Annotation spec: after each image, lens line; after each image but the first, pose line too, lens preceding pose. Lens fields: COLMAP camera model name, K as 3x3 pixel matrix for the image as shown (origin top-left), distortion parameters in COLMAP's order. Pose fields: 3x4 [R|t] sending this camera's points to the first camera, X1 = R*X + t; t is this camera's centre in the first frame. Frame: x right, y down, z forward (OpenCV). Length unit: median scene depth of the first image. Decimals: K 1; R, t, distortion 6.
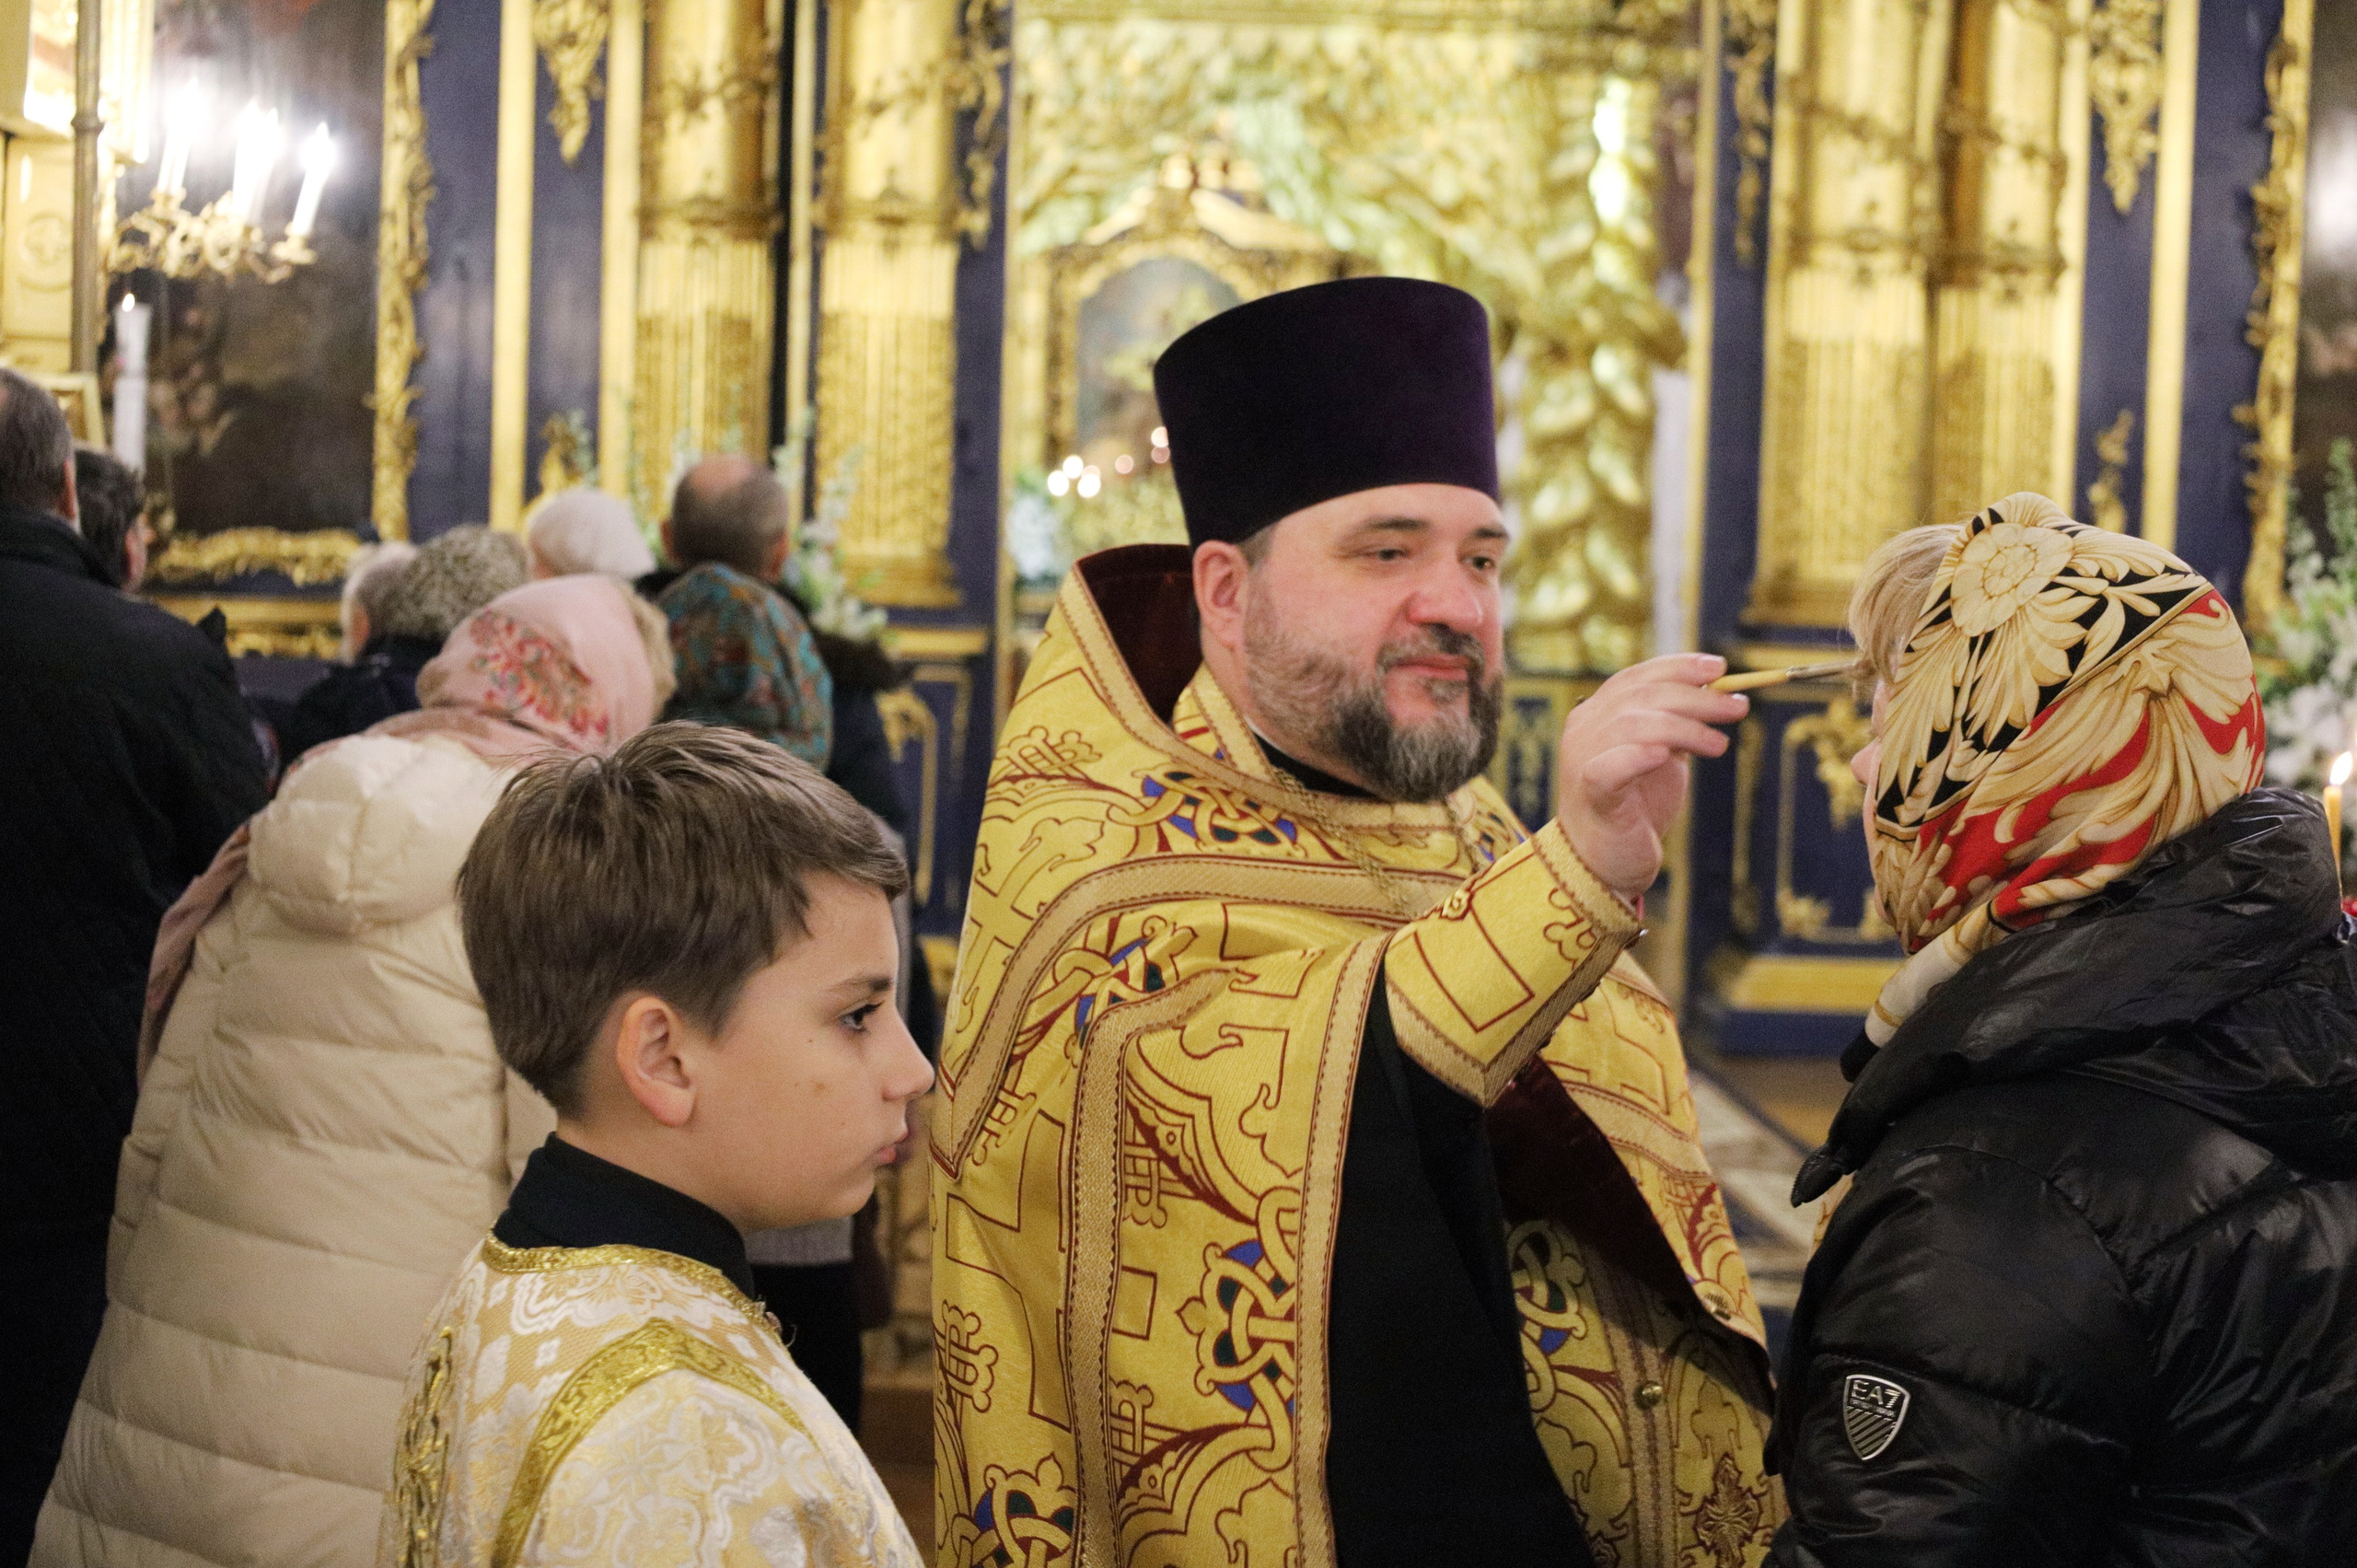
lens RADIAL K [[4936.5, 0, 1182.2], [0, 4936.5, 776.8], [0, 0, 1]] dist [-0.000548, 0.000000]
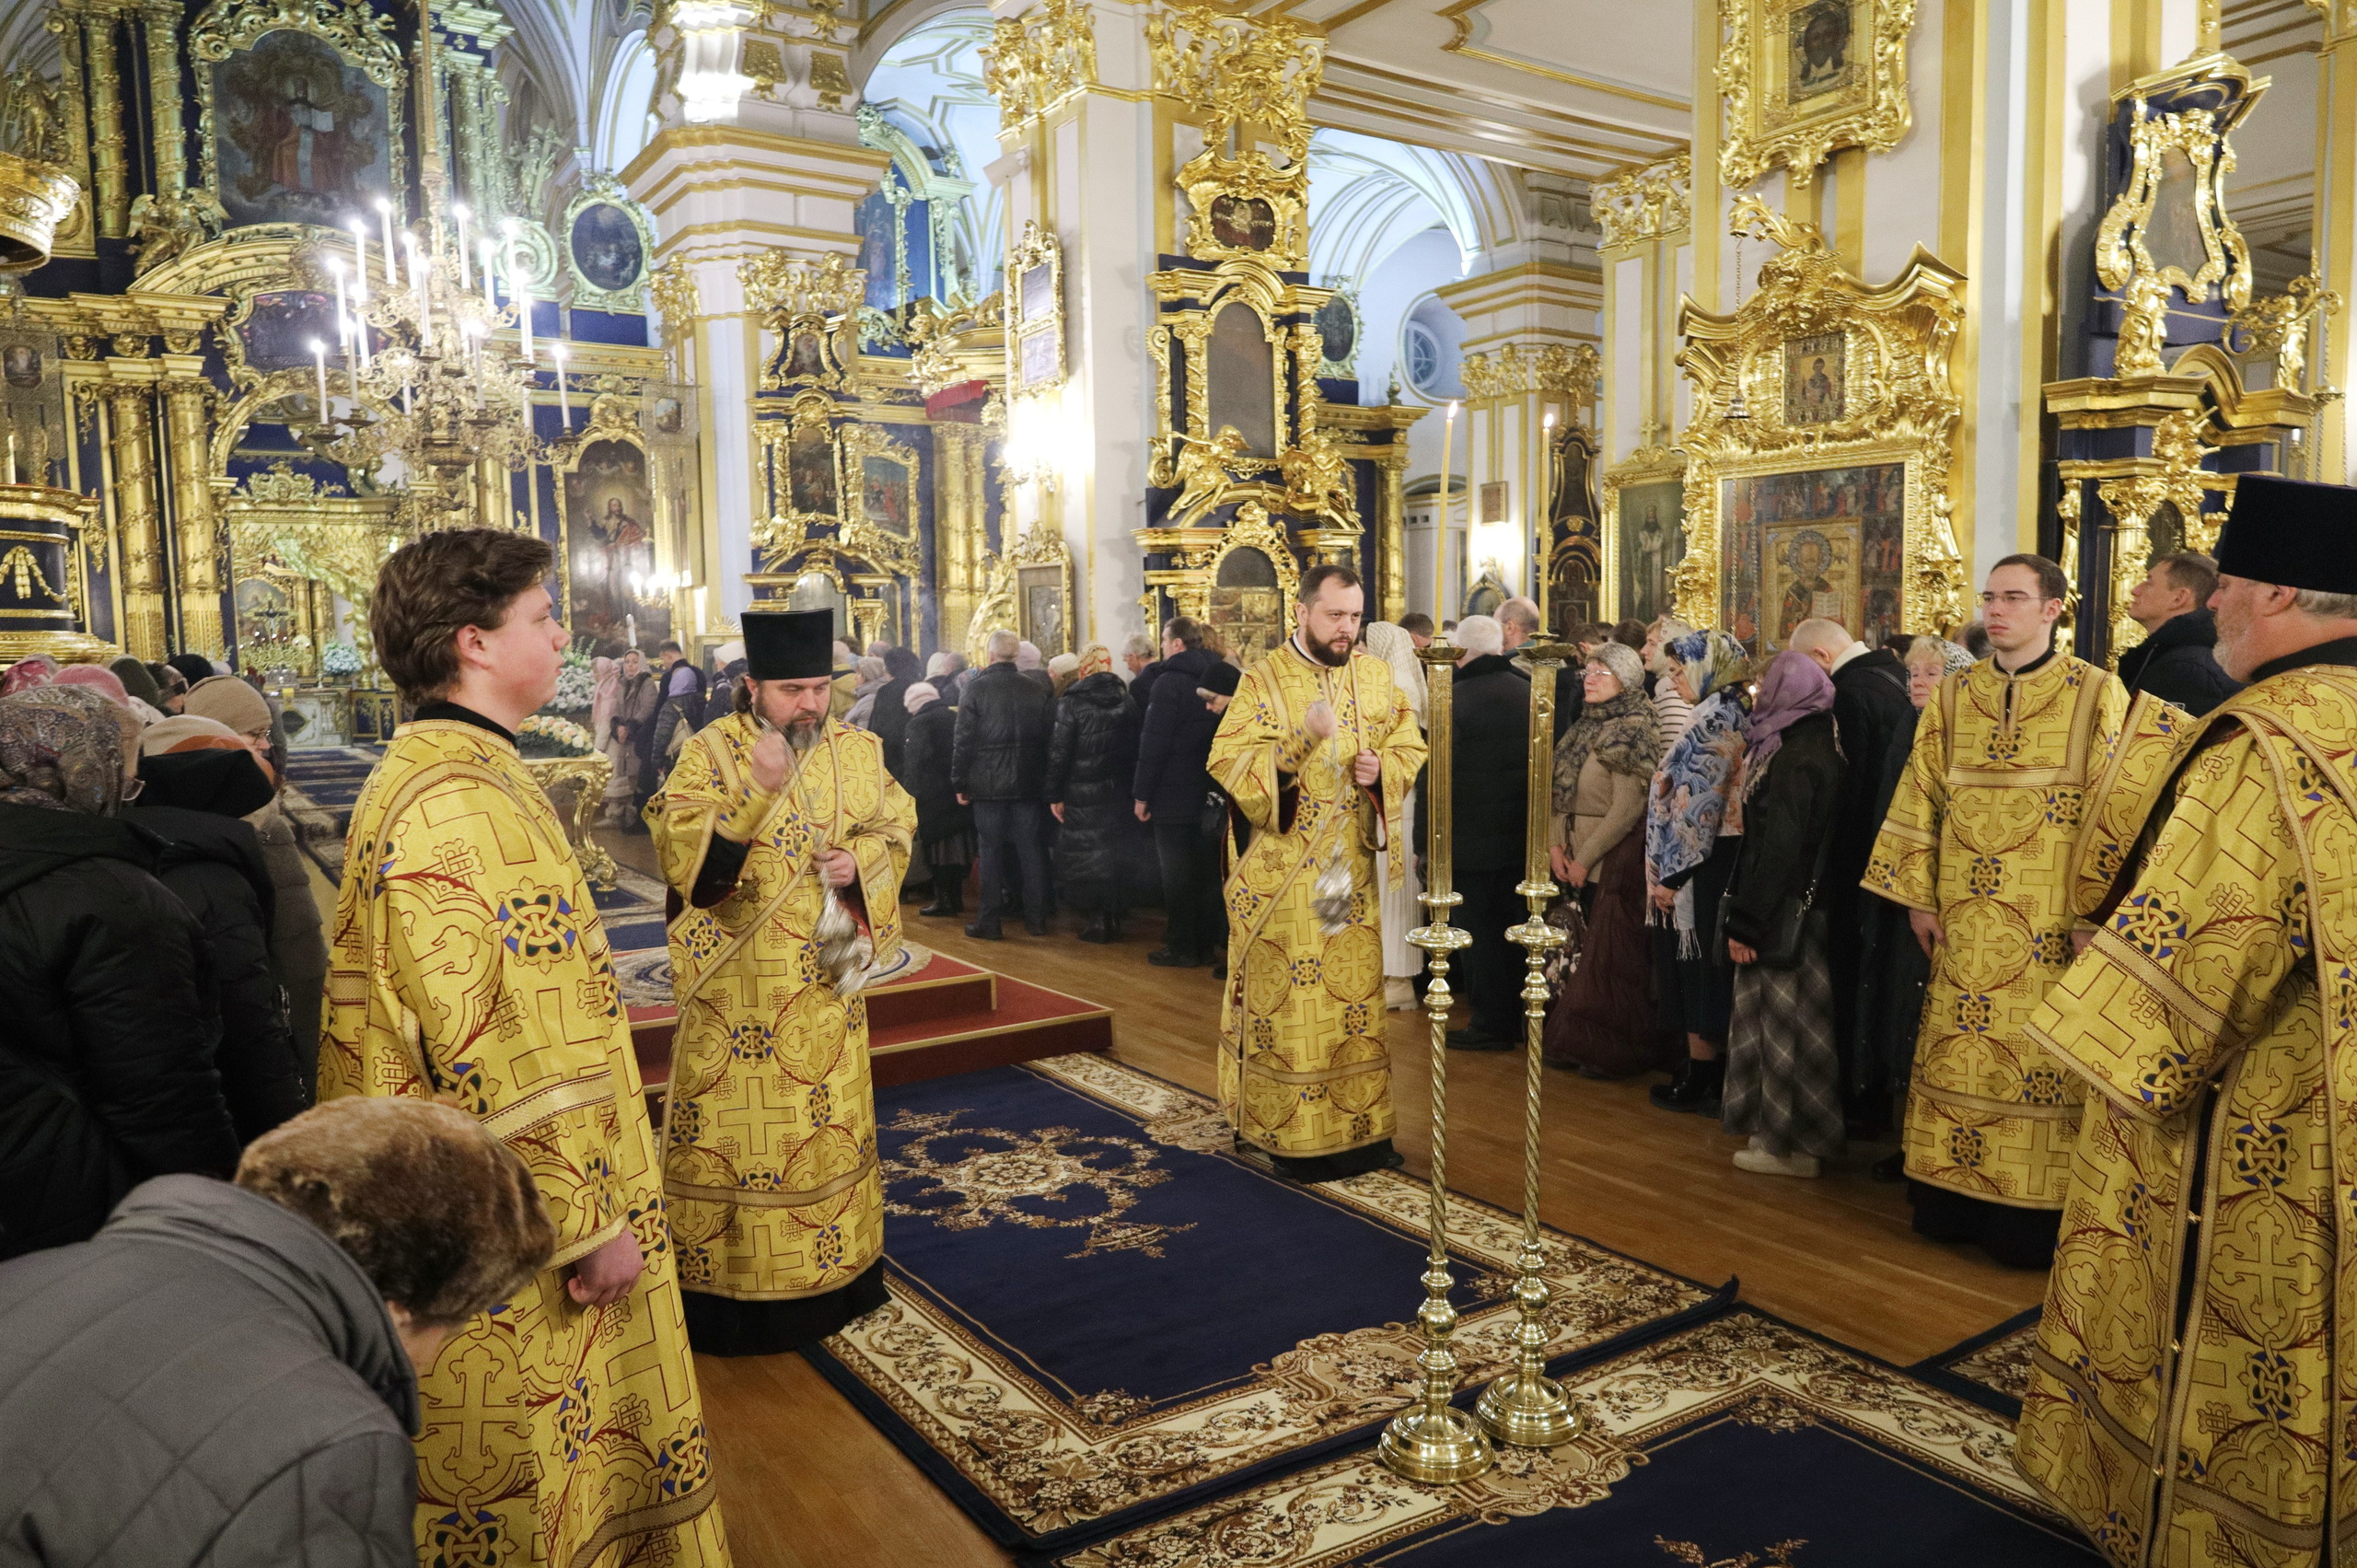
lens RADIAL K [[1601.3, 0, 1182.2], [0, 1601.3, 782.3], [0, 0, 1]] dist [-0.001046, -0.009084]
pose [[0.858948, -0.090497, 0.504002, -0.040758], [0.070252, 0.995779, 0.059072, 0.024576], [-0.507220, -0.015333, 0.861680, -0.525044]]
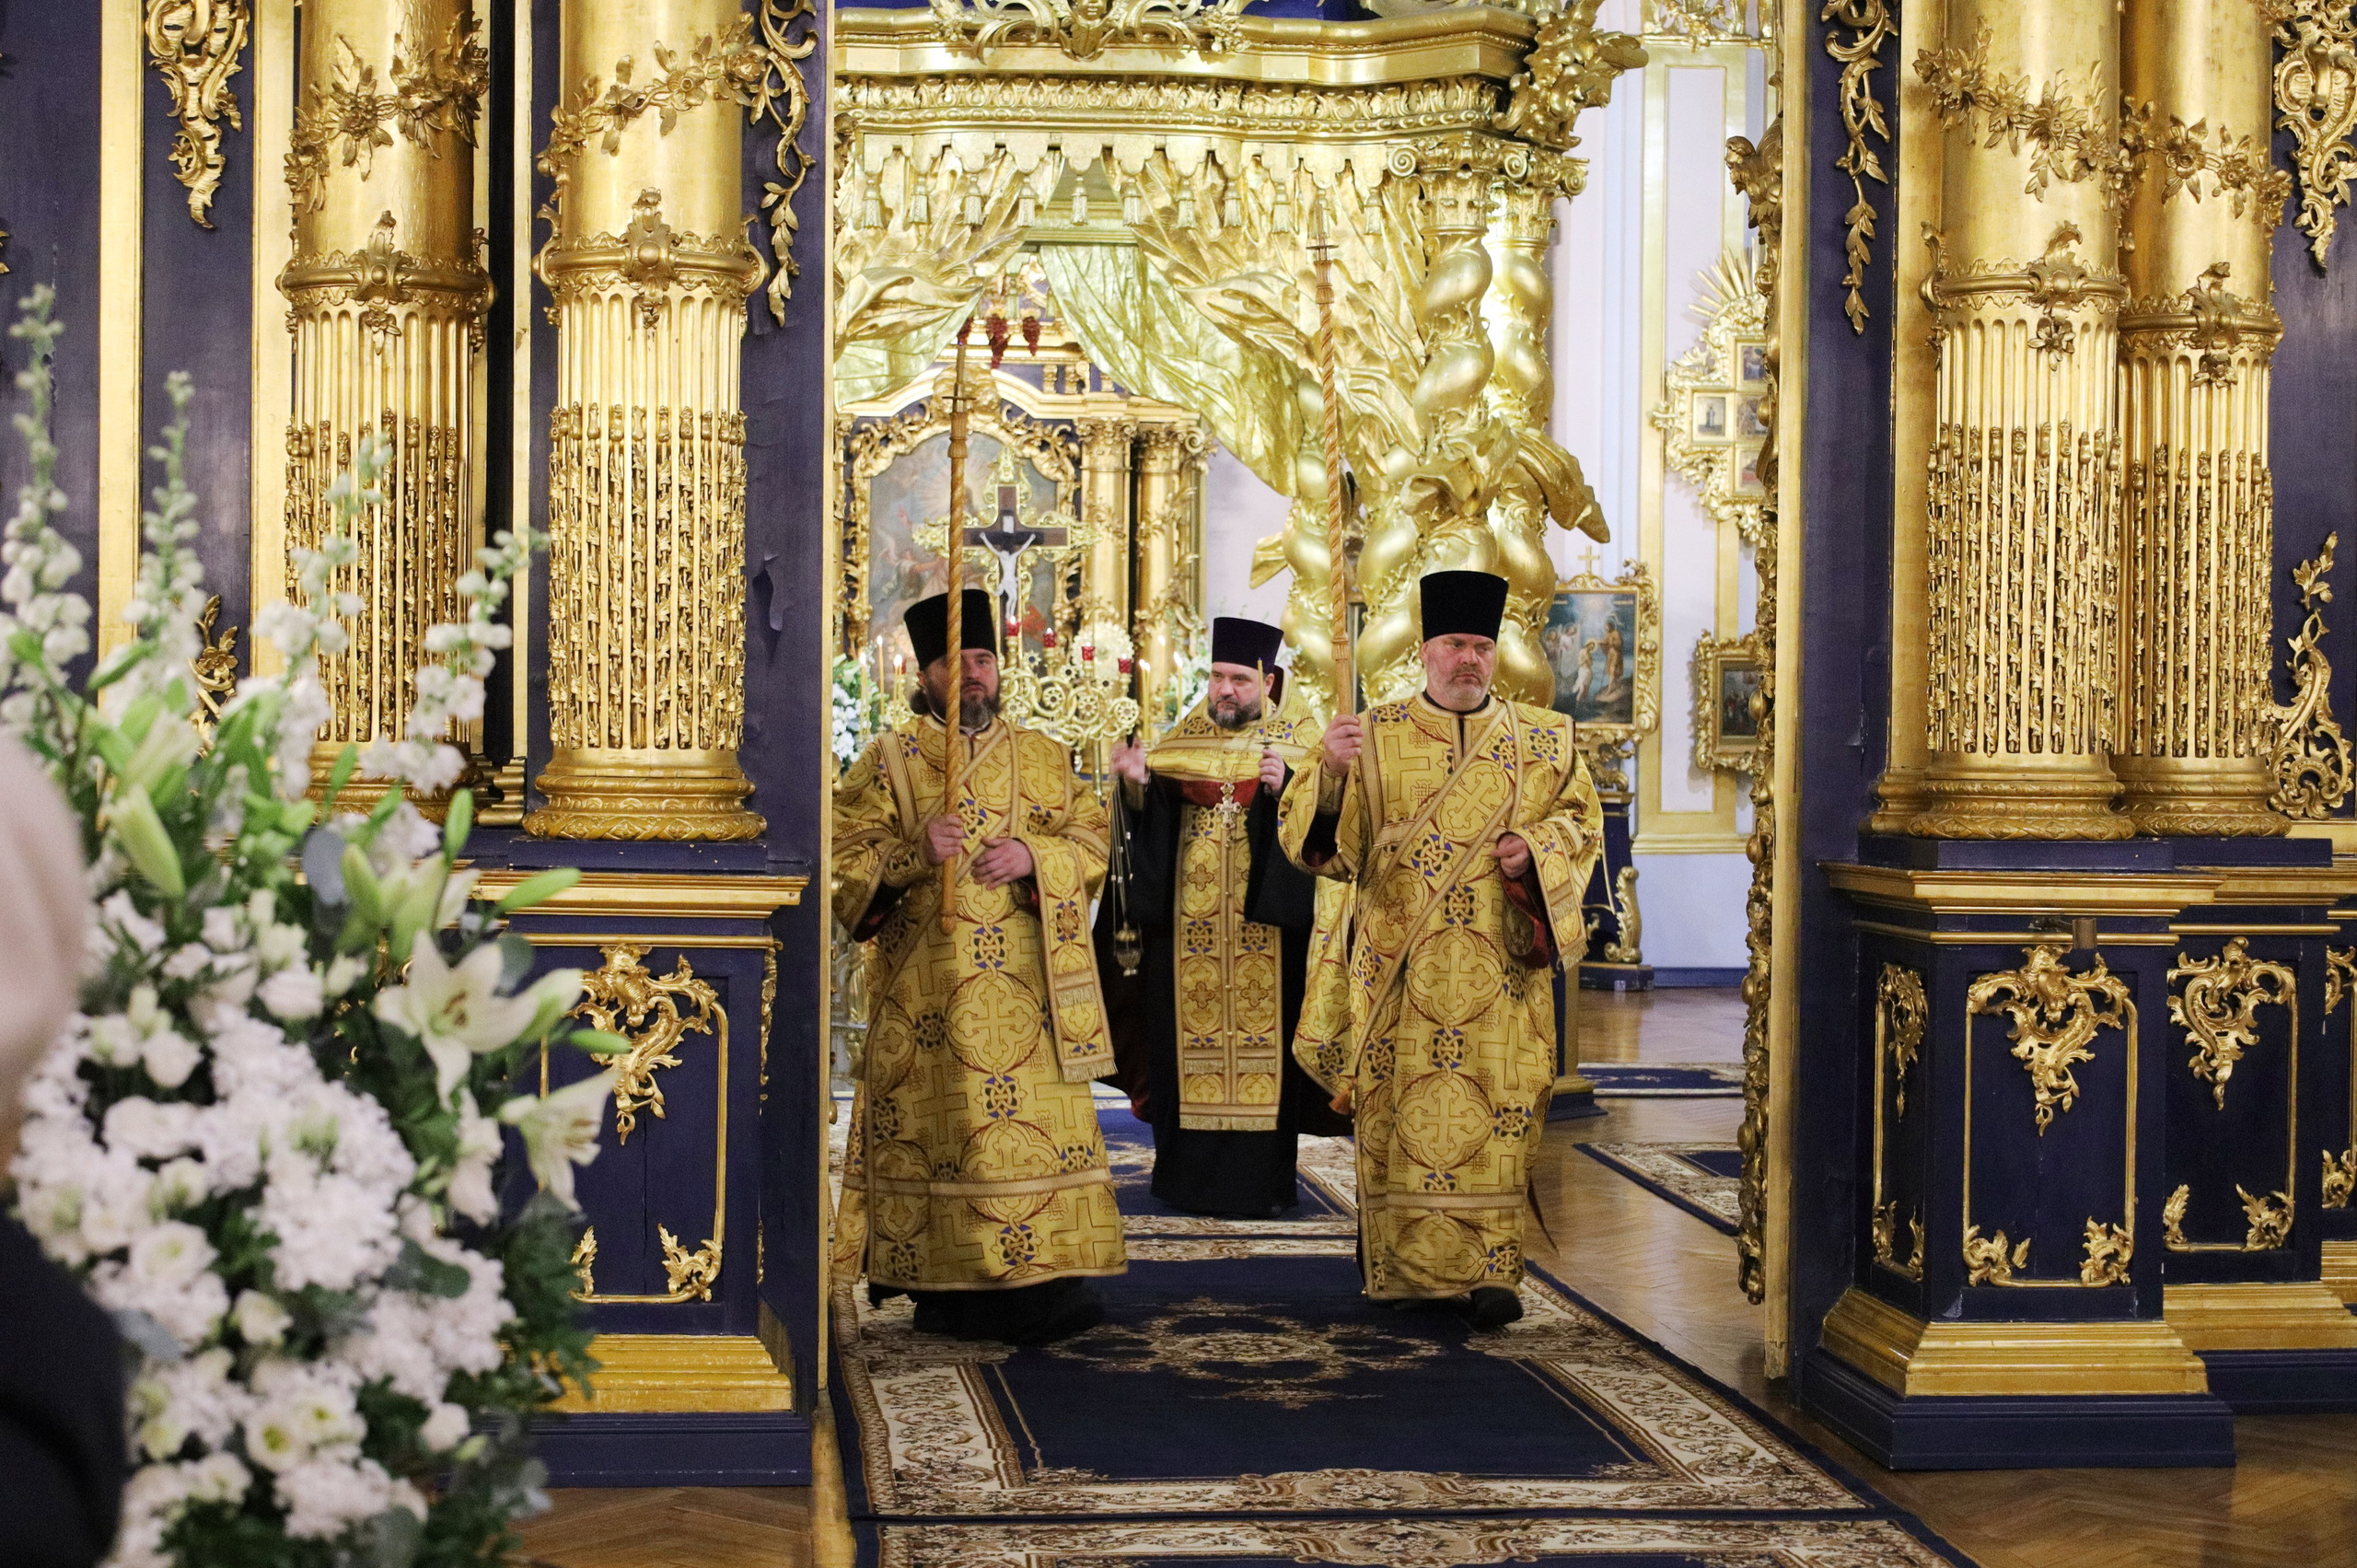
lens RADIAL K [[3949.7, 0, 1198.2], [0, 3949.7, 780.6], [0, 0, 1]] dist [-0.019282, 0.000000]
pose [[0.997469, -0.022214, 0.067541, -0.020816], [0.024350, 0.999223, -0.030976, -0.023079], [-0.066801, 0.032543, 0.997236, 0.431564]]
